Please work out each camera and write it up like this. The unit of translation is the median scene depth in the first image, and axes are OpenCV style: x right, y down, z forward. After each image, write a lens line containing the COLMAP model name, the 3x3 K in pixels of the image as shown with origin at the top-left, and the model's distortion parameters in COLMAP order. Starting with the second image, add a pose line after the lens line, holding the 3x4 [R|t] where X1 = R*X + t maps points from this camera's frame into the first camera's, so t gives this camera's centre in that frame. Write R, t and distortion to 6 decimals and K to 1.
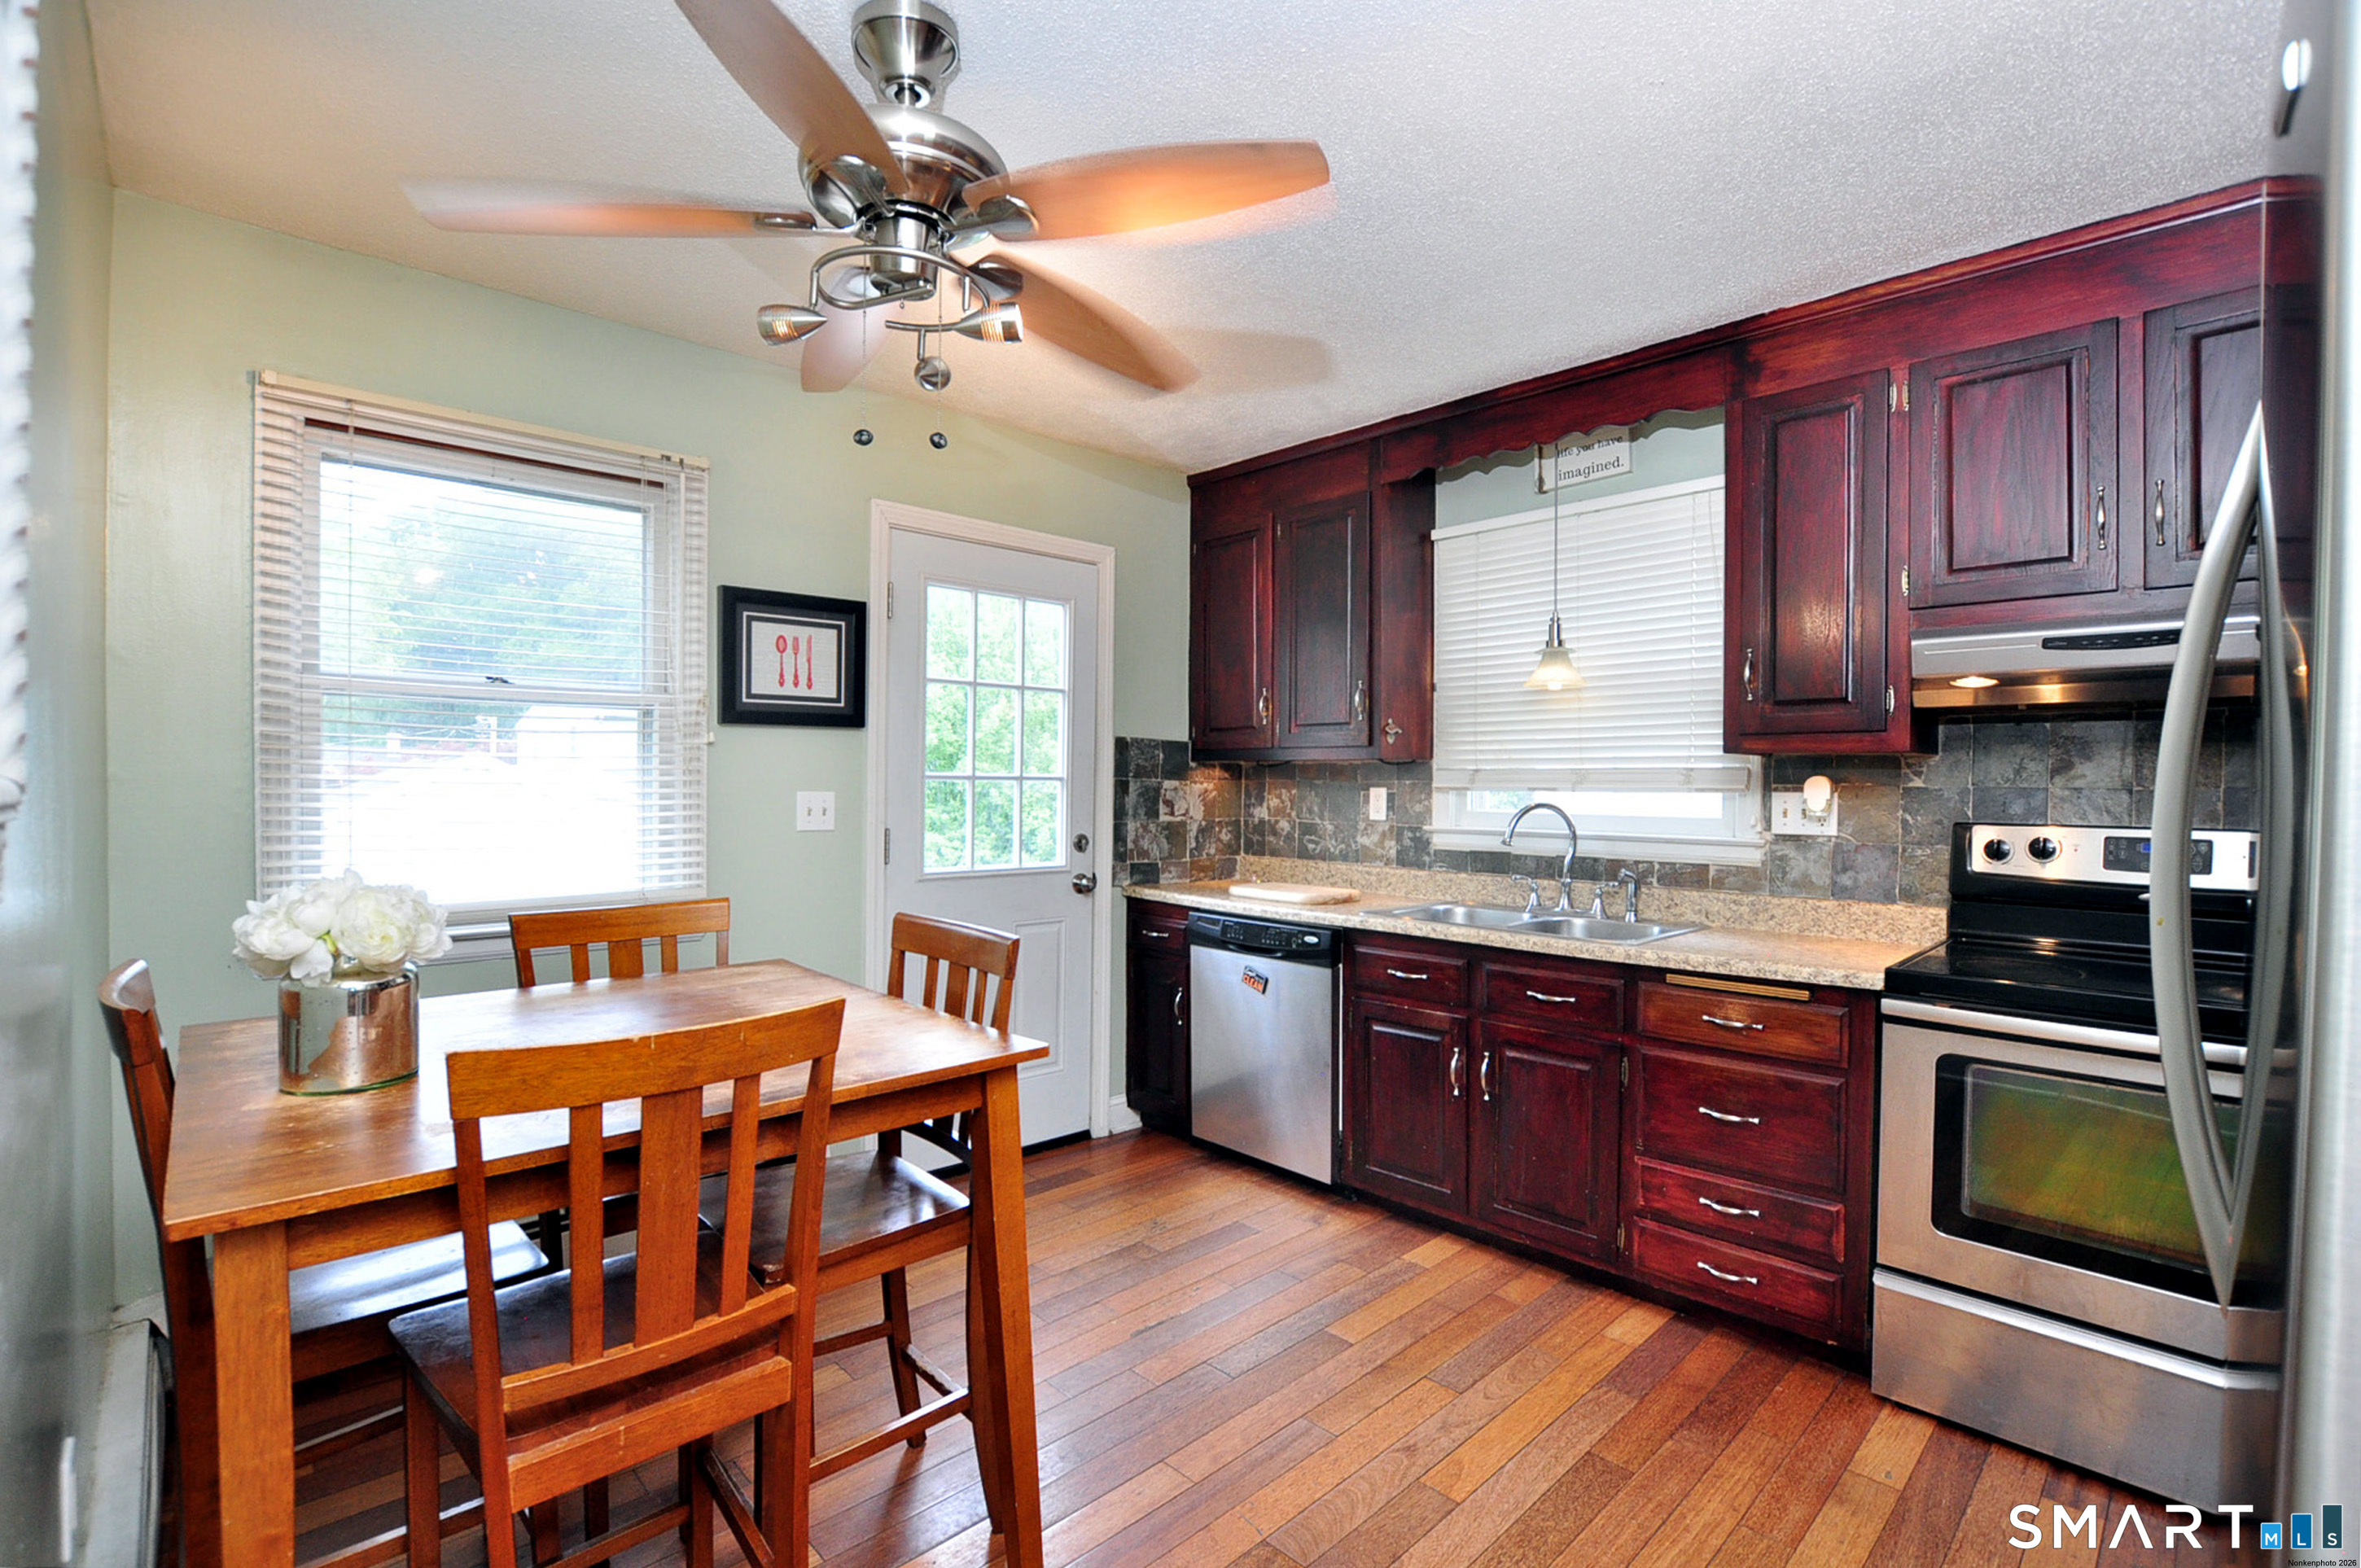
lens RADIAL K [[1050.9, 0, 1176.6], [0, 1050.9, 793.4], [0, 0, 1]] dist [-0.031062, -0.000211]
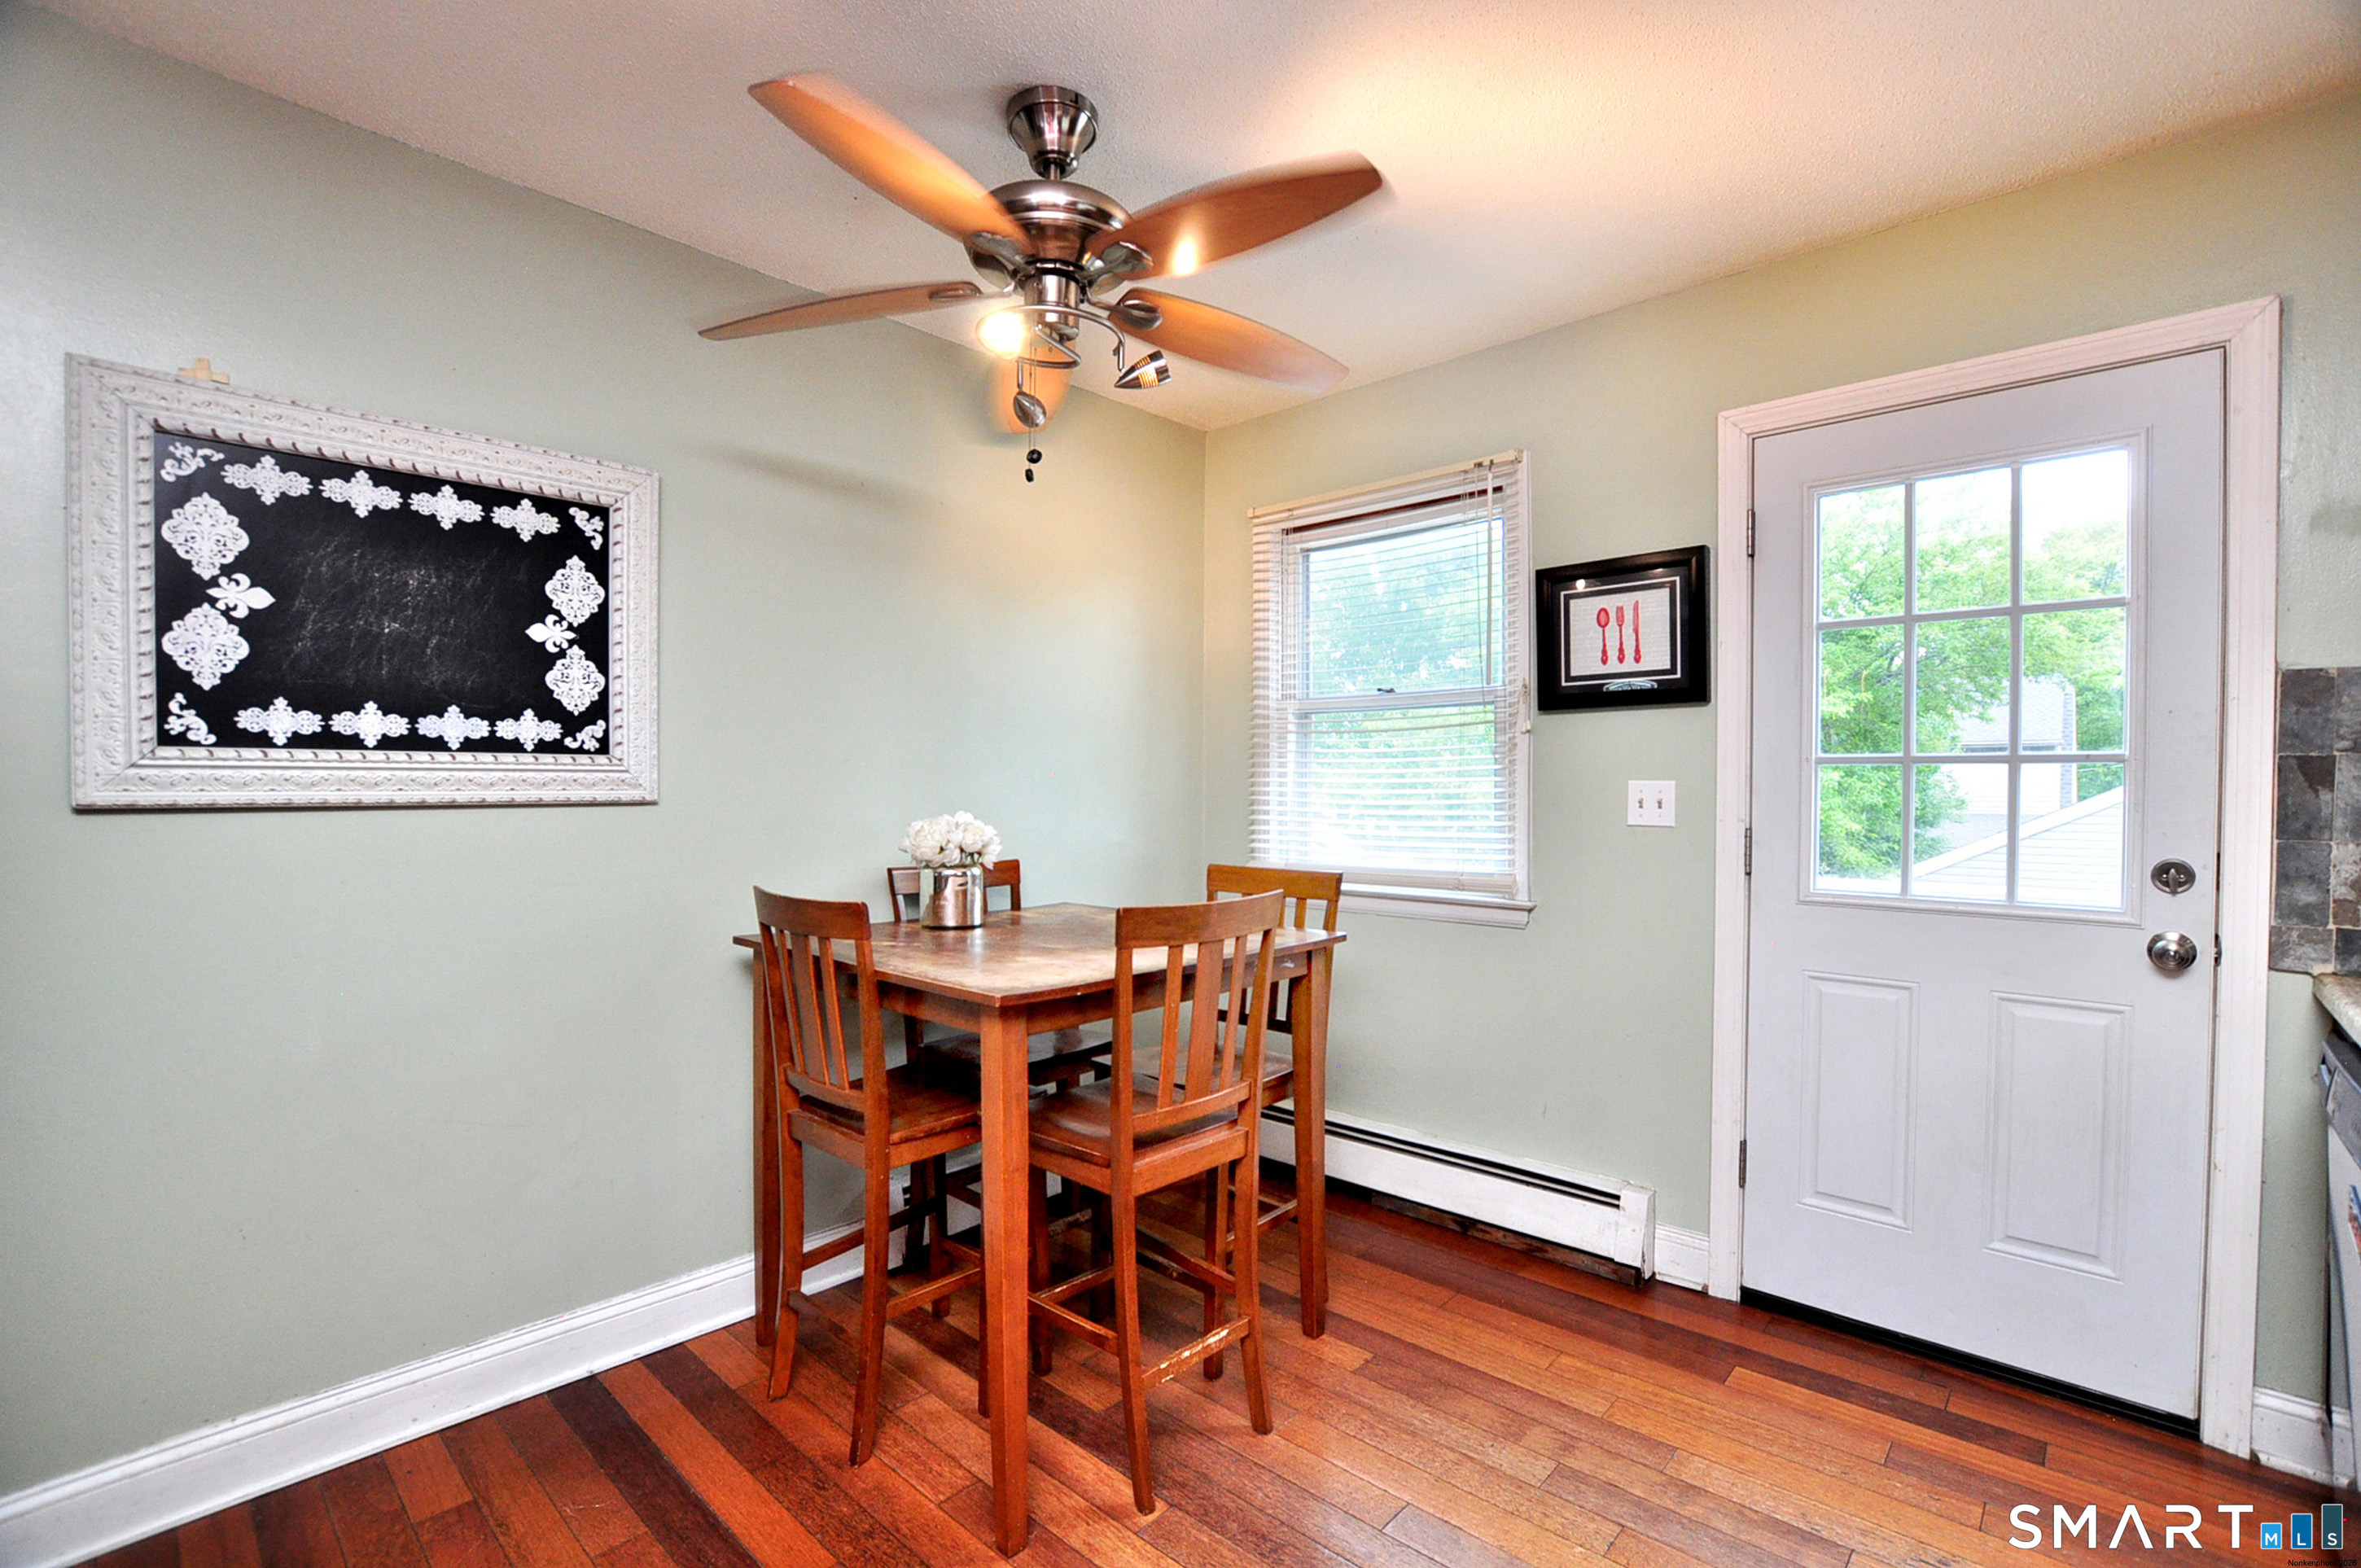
lens RADIAL K [[1050.9, 0, 1176.6], [0, 1050.9, 793.4], [0, 0, 1]] dist [-0.031062, -0.000211]
pose [[0.053477, -0.002164, -0.998567, 0.494993], [-0.015547, 0.999875, -0.003000, 0.017614], [0.998448, 0.015685, 0.053437, 0.571190]]
